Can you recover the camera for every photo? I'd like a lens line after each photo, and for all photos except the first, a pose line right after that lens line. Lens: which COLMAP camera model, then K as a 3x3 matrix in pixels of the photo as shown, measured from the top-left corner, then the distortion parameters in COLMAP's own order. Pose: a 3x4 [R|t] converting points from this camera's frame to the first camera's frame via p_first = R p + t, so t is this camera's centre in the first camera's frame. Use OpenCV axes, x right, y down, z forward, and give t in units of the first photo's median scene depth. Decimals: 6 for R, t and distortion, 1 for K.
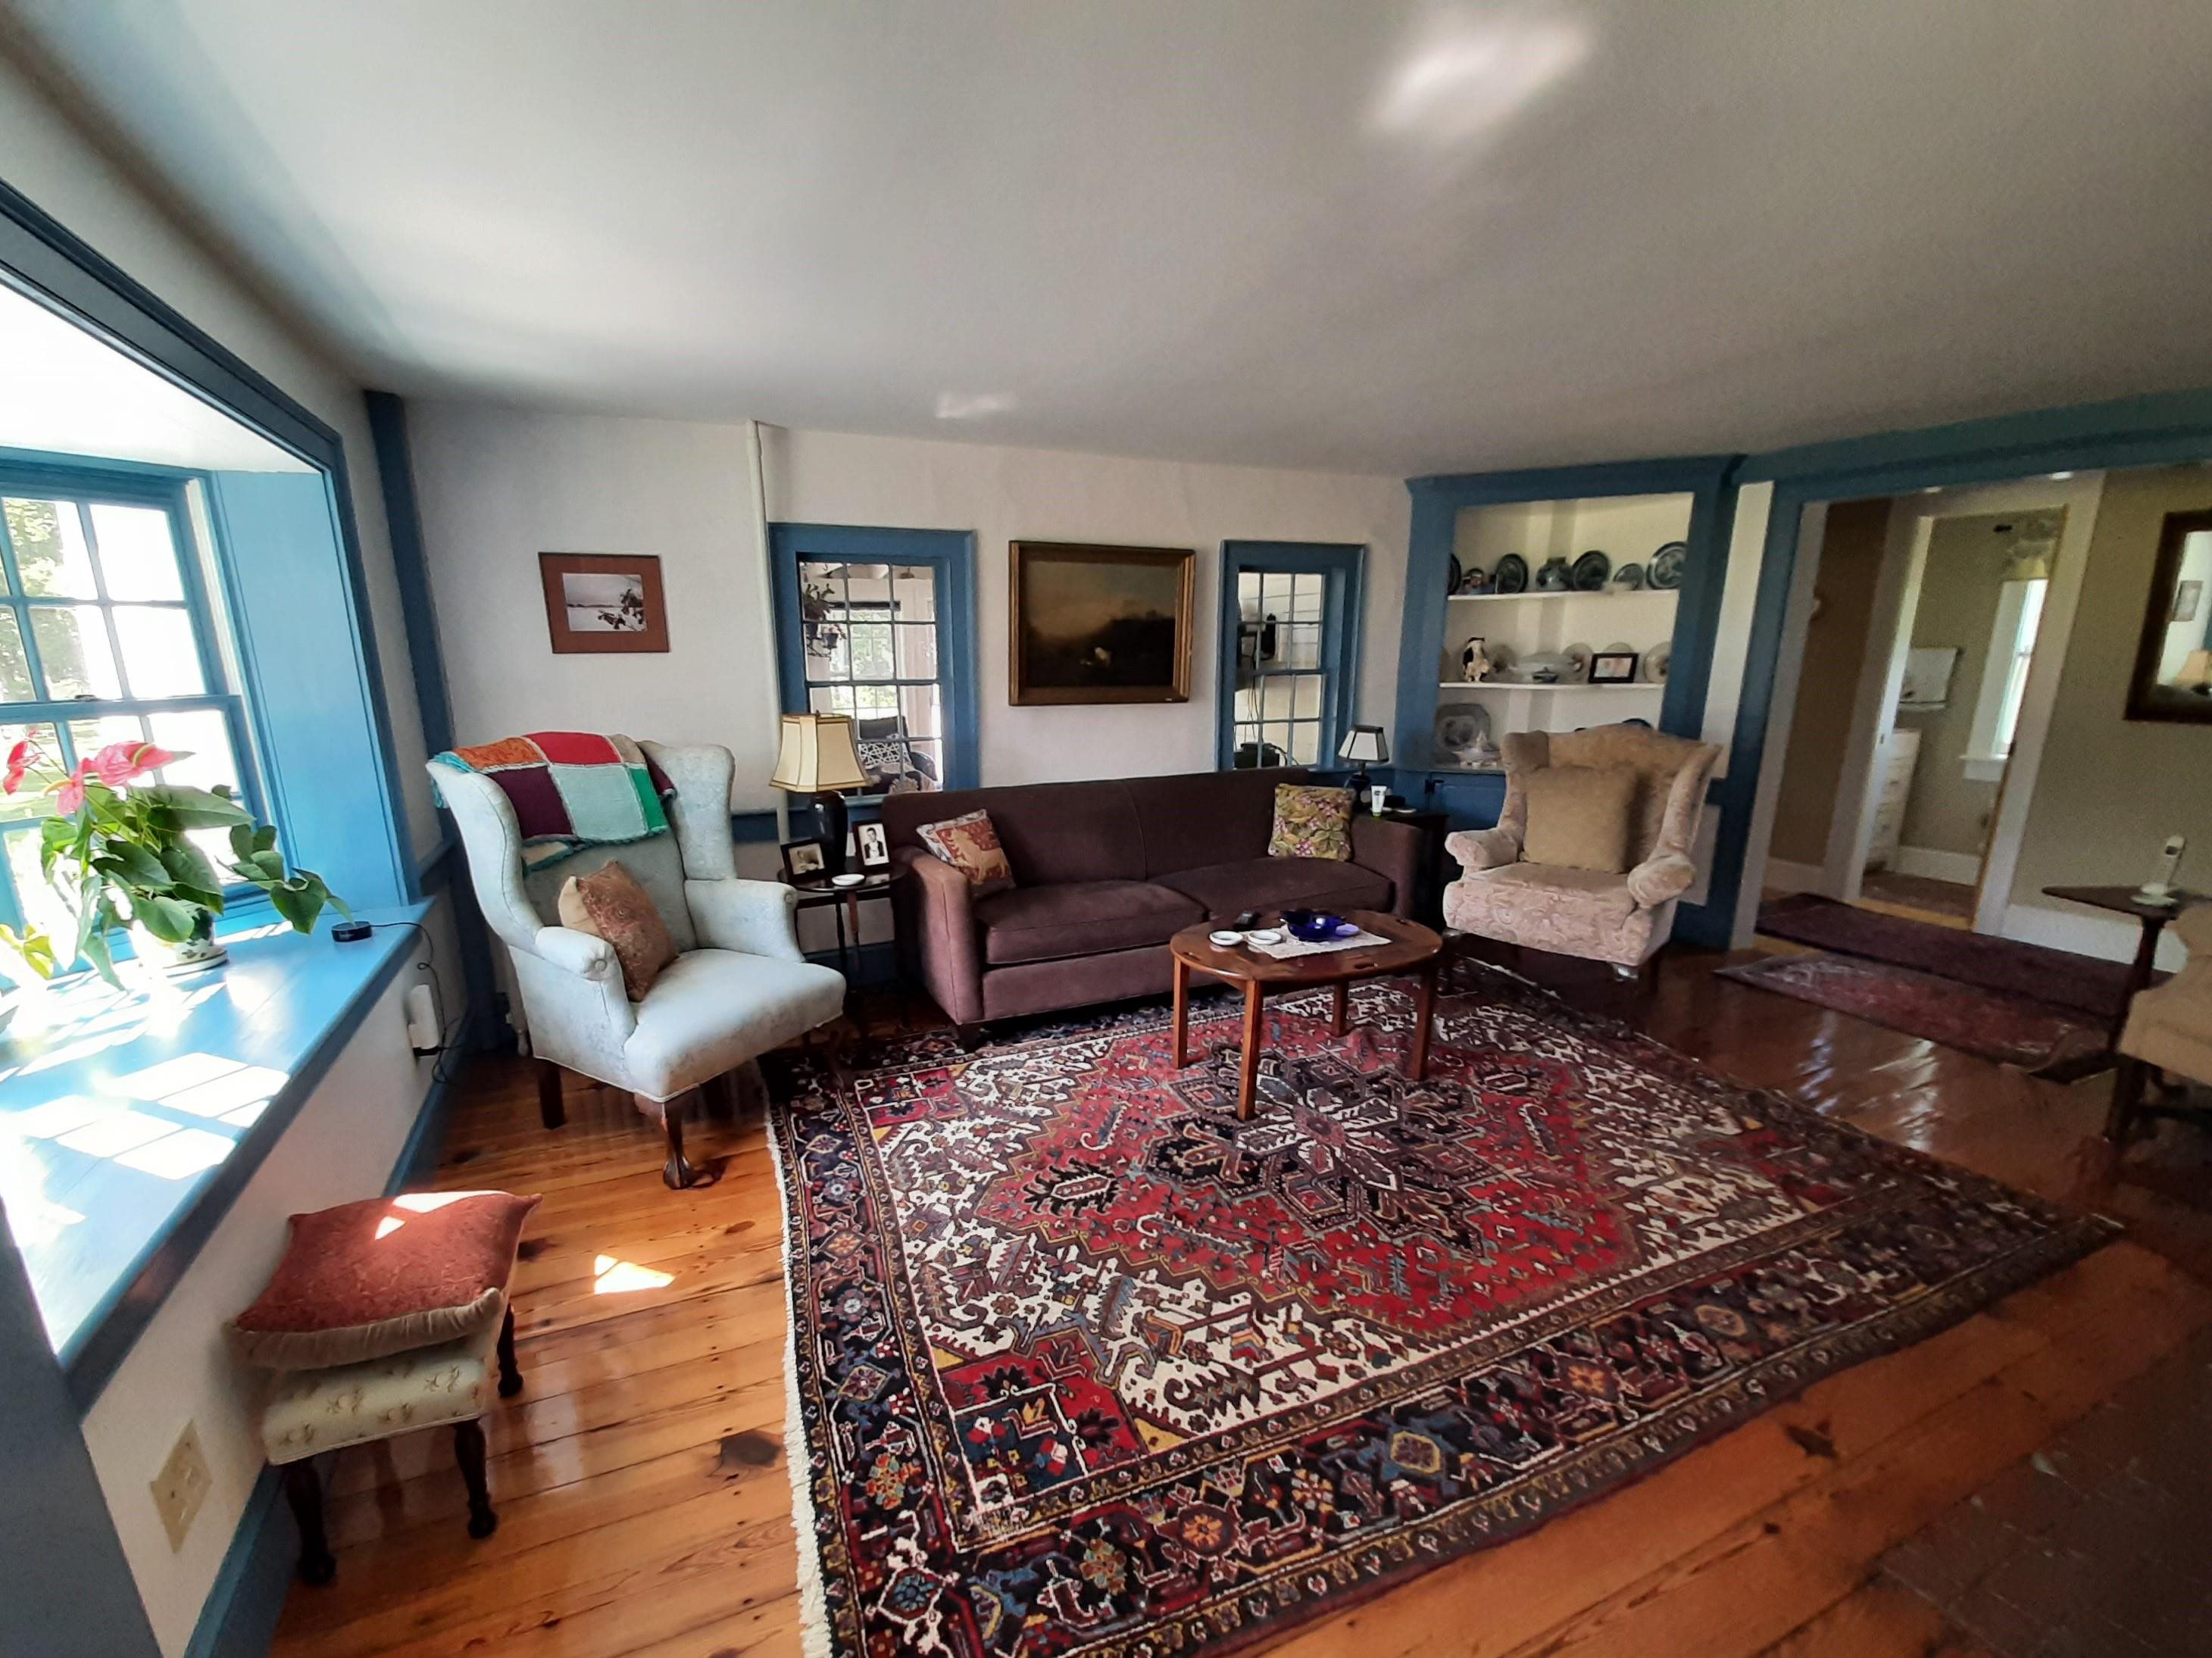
lens RADIAL K [[893.1, 0, 1125.1], [0, 893.1, 890.8], [0, 0, 1]] dist [-0.004719, -0.003637]
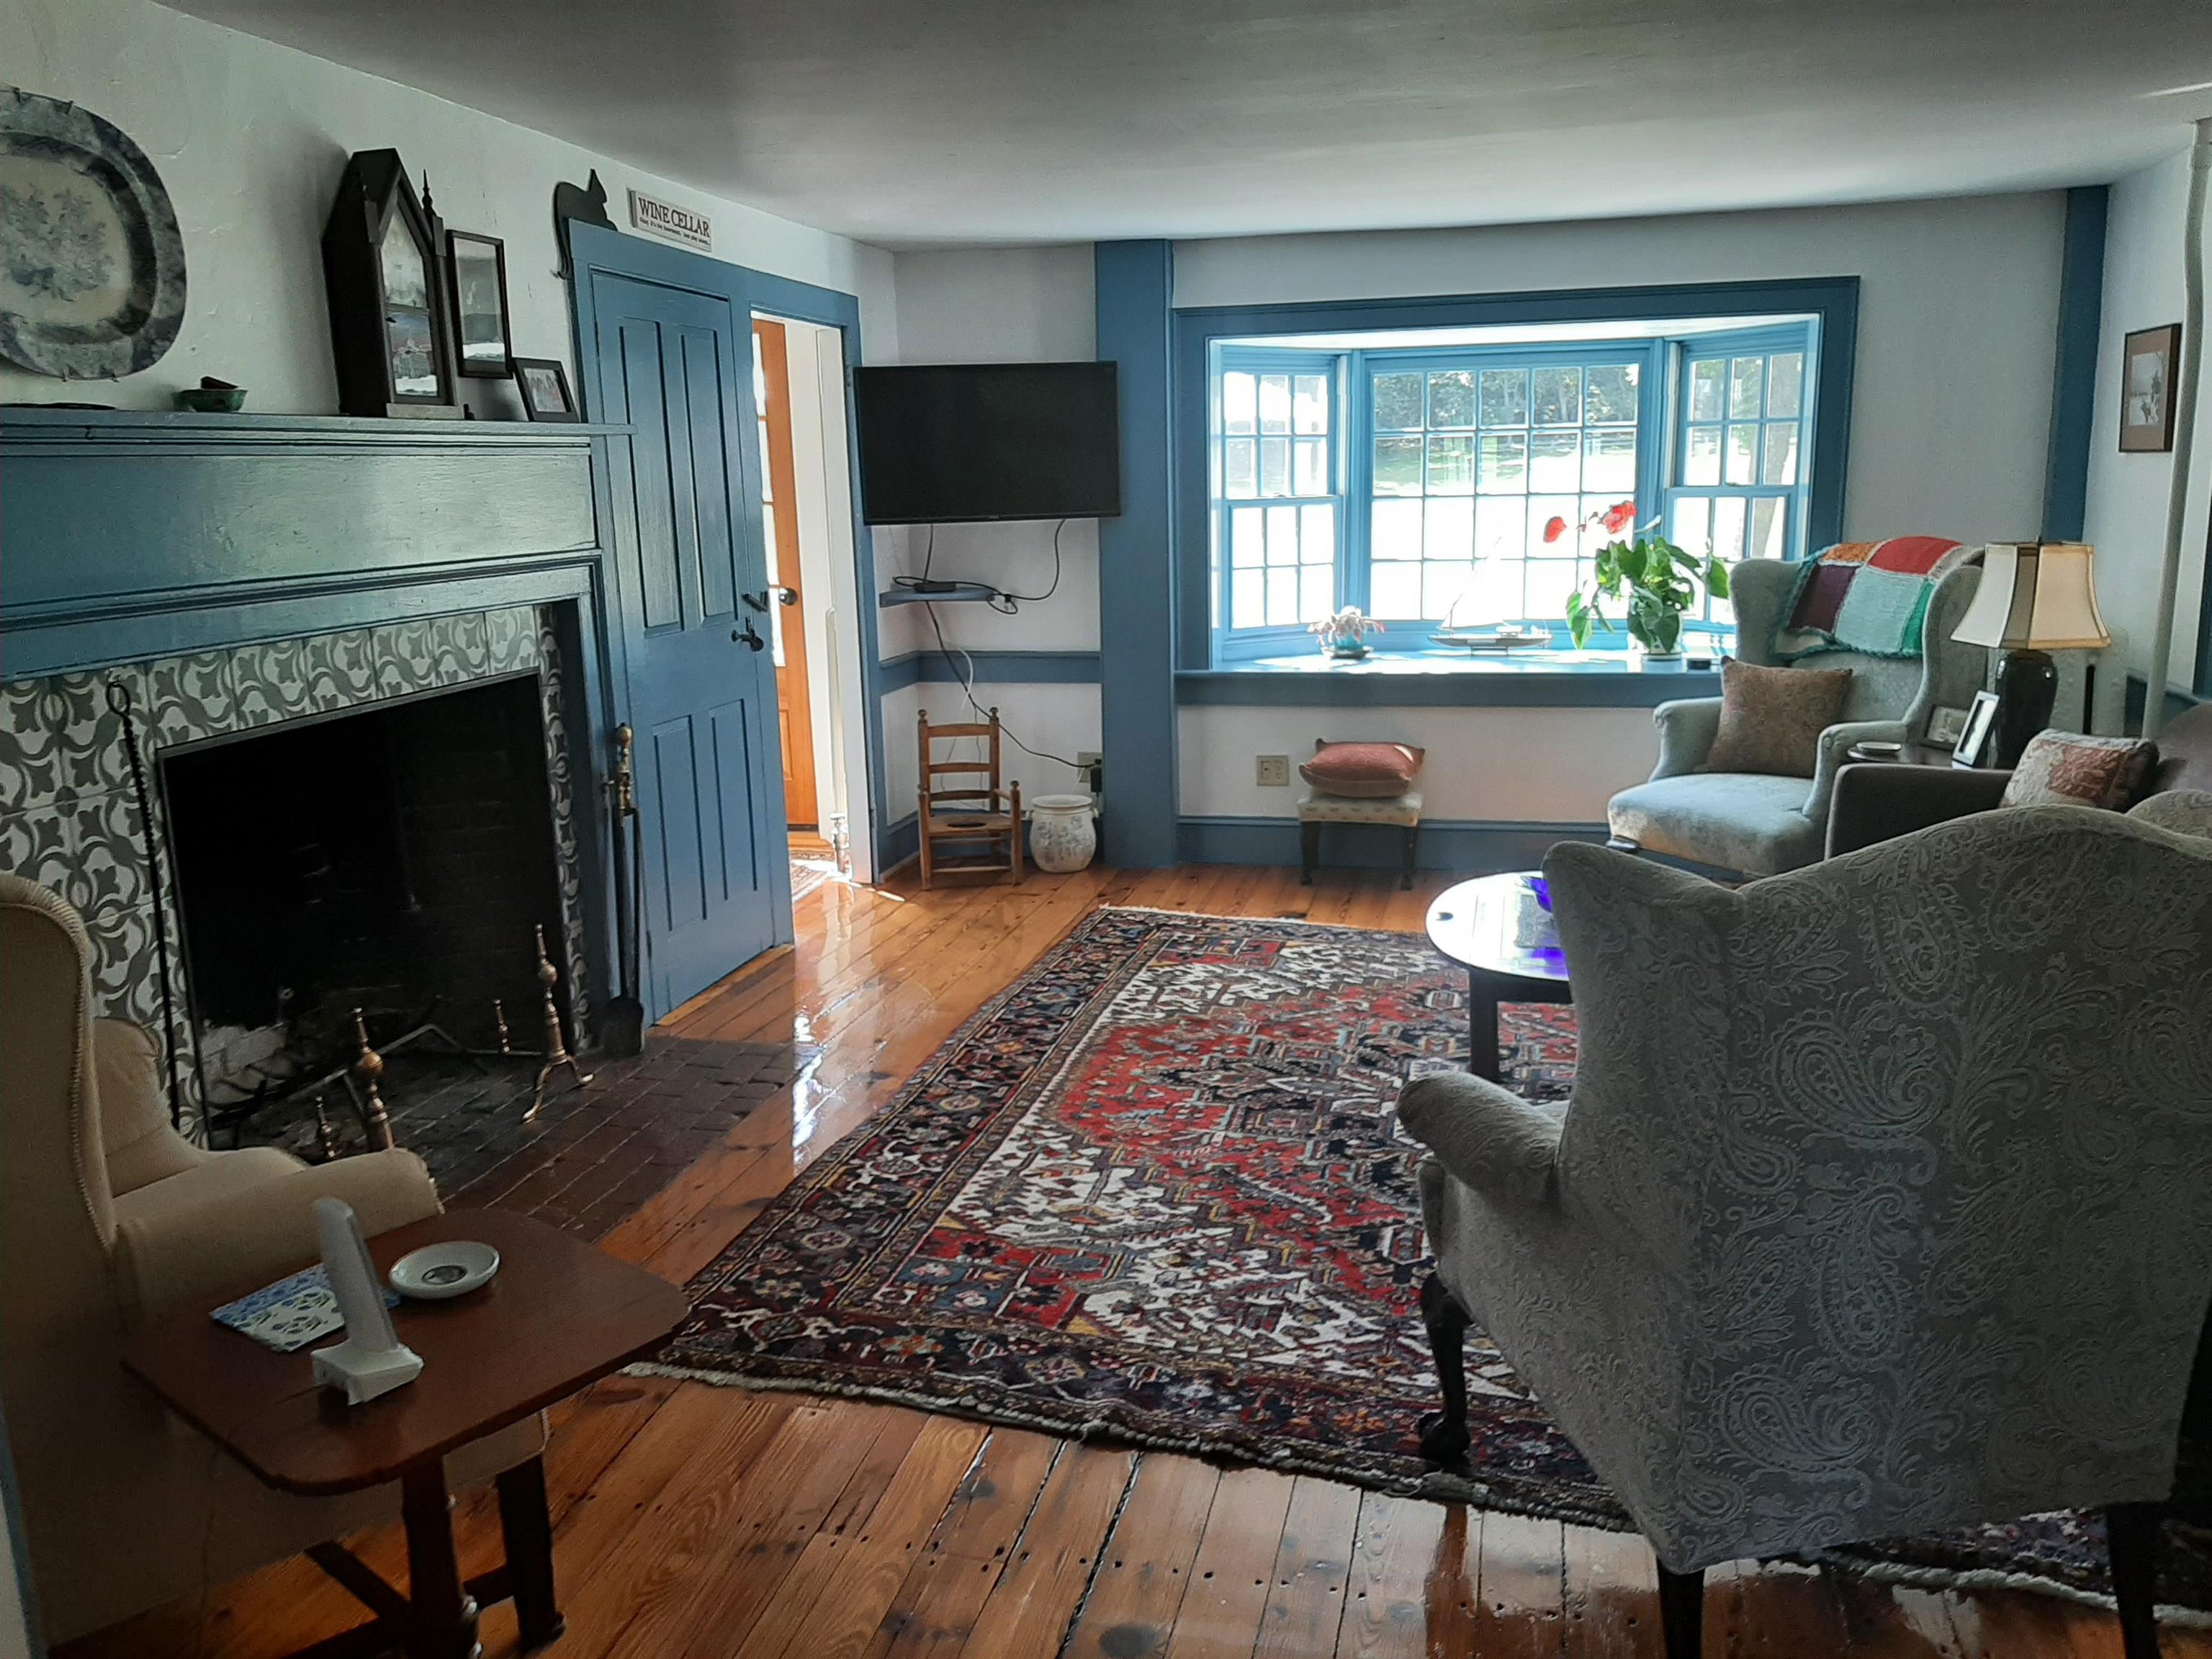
lens RADIAL K [[1789.9, 0, 1064.5], [0, 1789.9, 882.5], [0, 0, 1]] dist [0.050004, -0.111453]
pose [[-0.617399, 0.200001, -0.760801, 2.050174], [-0.178929, 0.906085, 0.383397, -0.577788], [0.766030, 0.372839, -0.523630, 1.997836]]
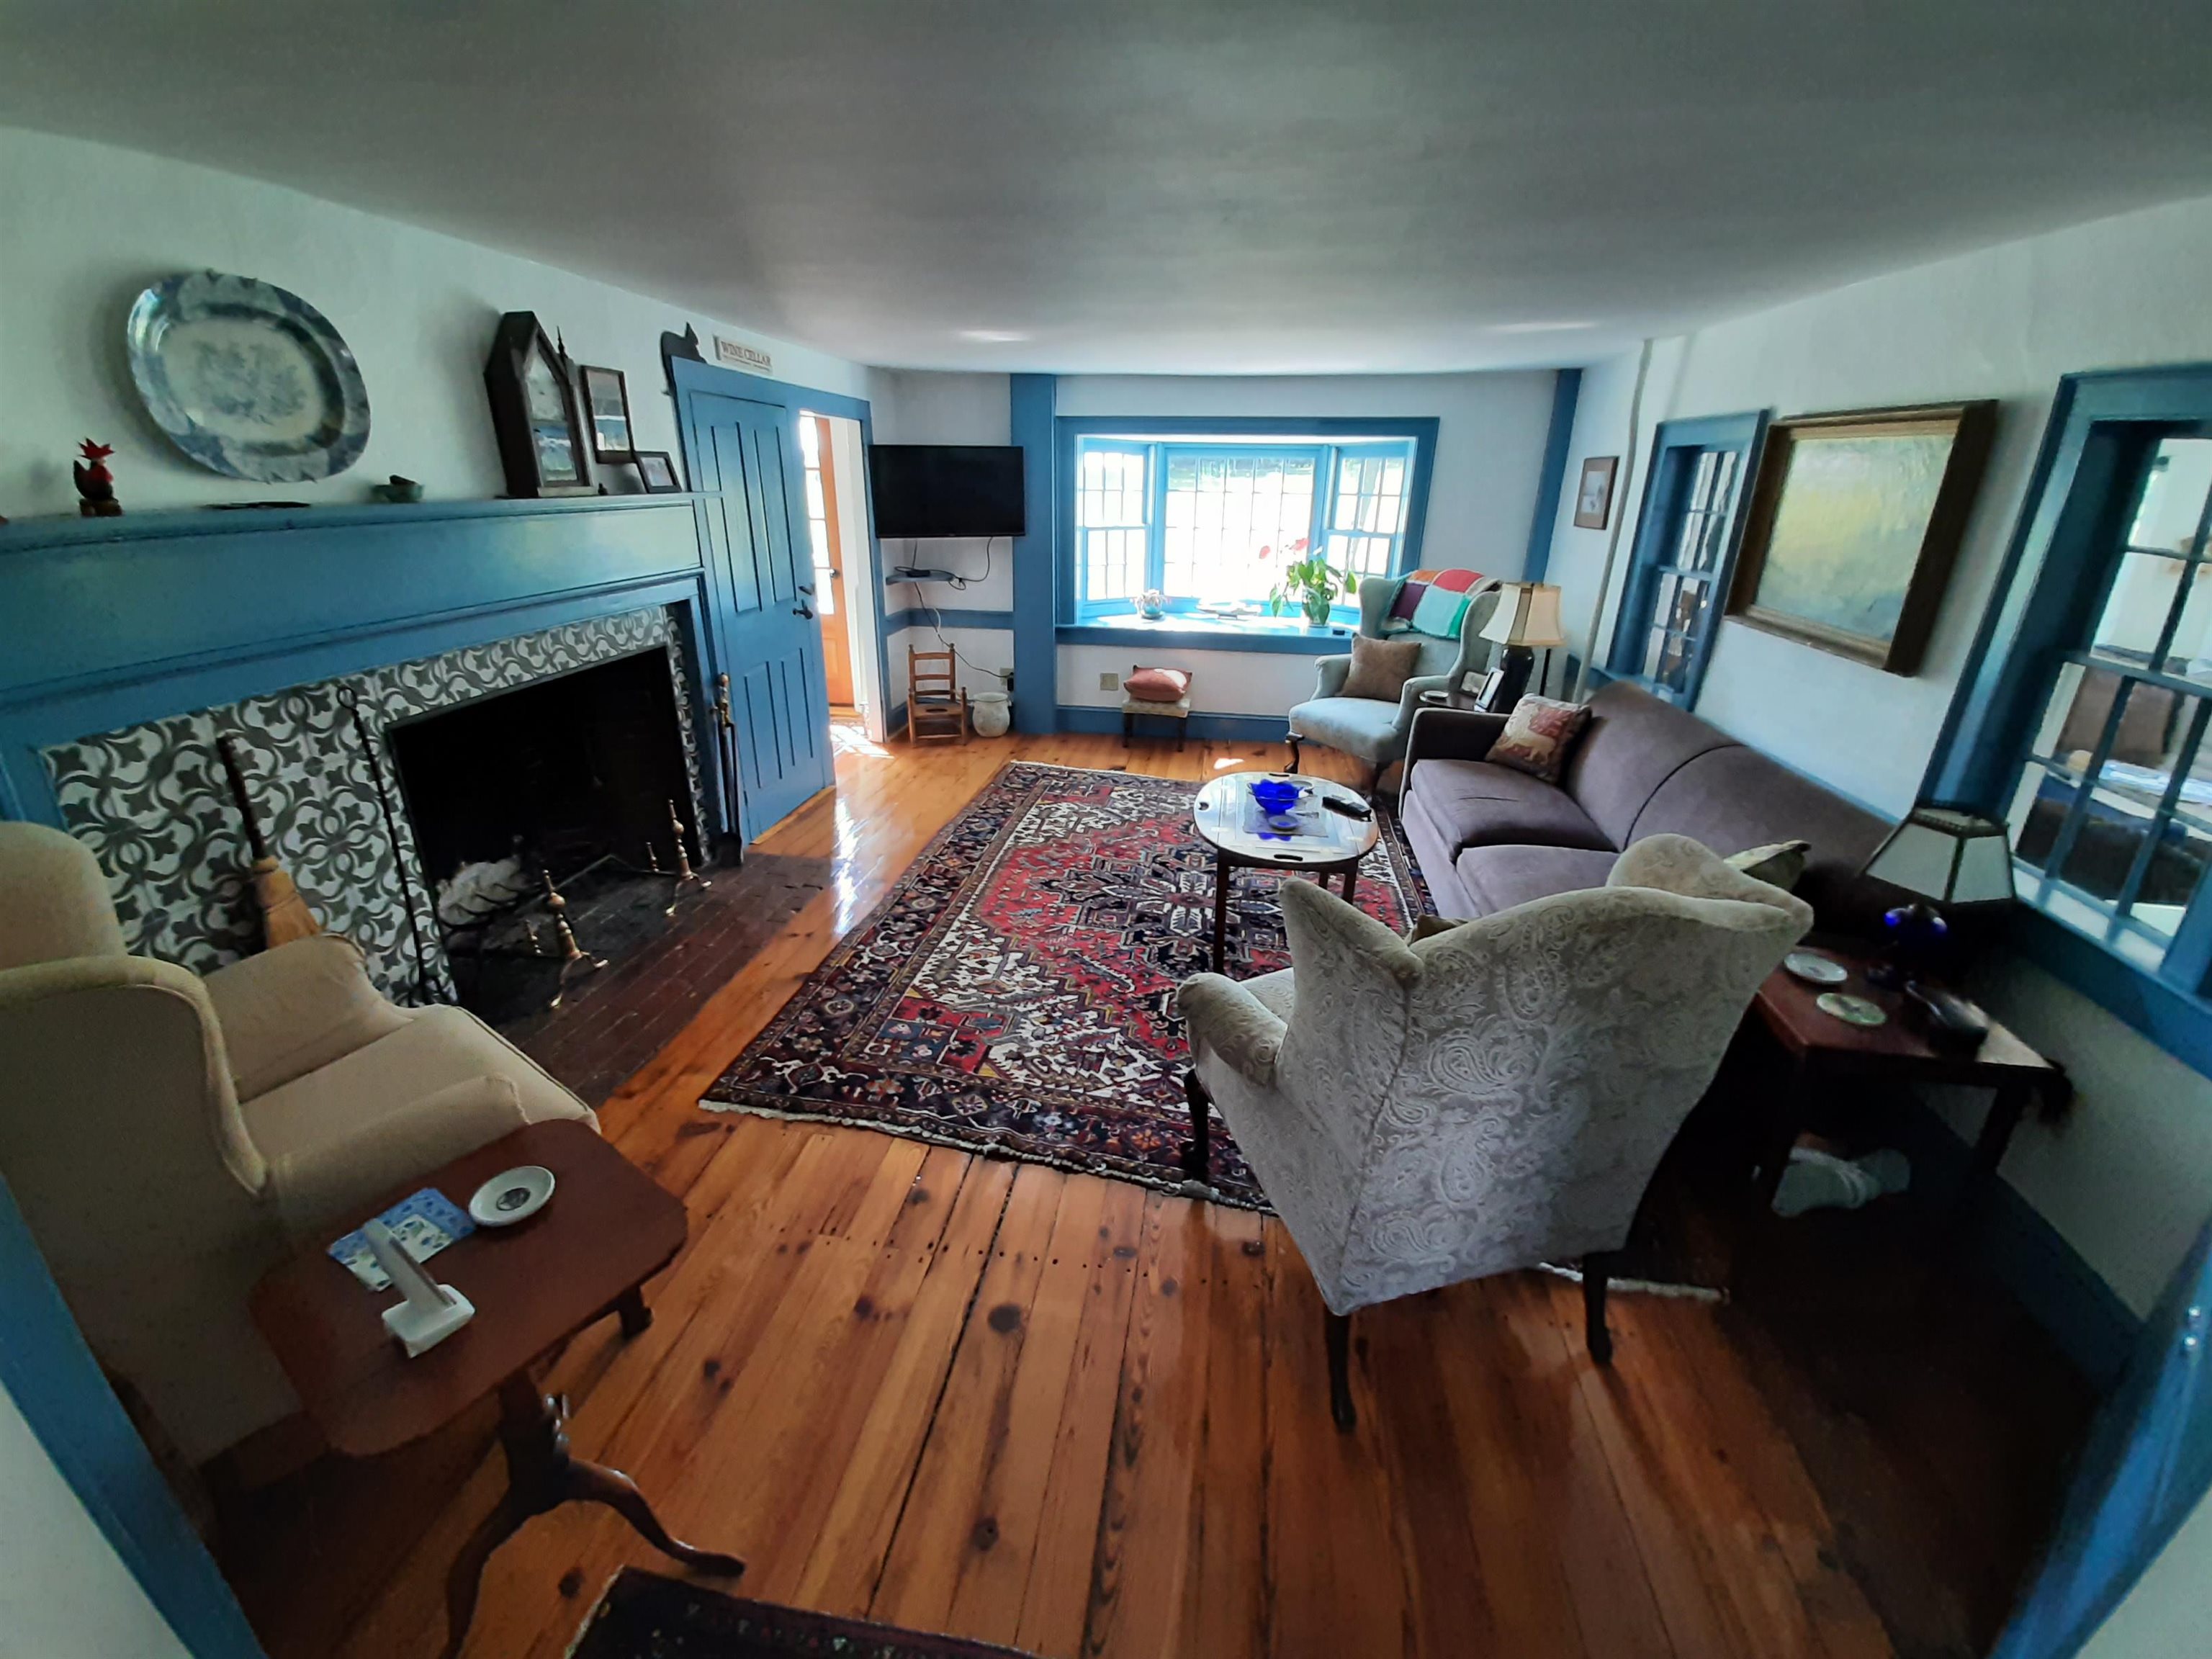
lens RADIAL K [[893.2, 0, 1084.8], [0, 893.2, 812.0], [0, 0, 1]] dist [-0.004719, -0.003637]
pose [[-0.551215, 0.300036, -0.778550, 1.771296], [-0.227311, 0.843810, 0.486122, -0.633575], [0.802802, 0.444931, -0.396919, 1.810002]]
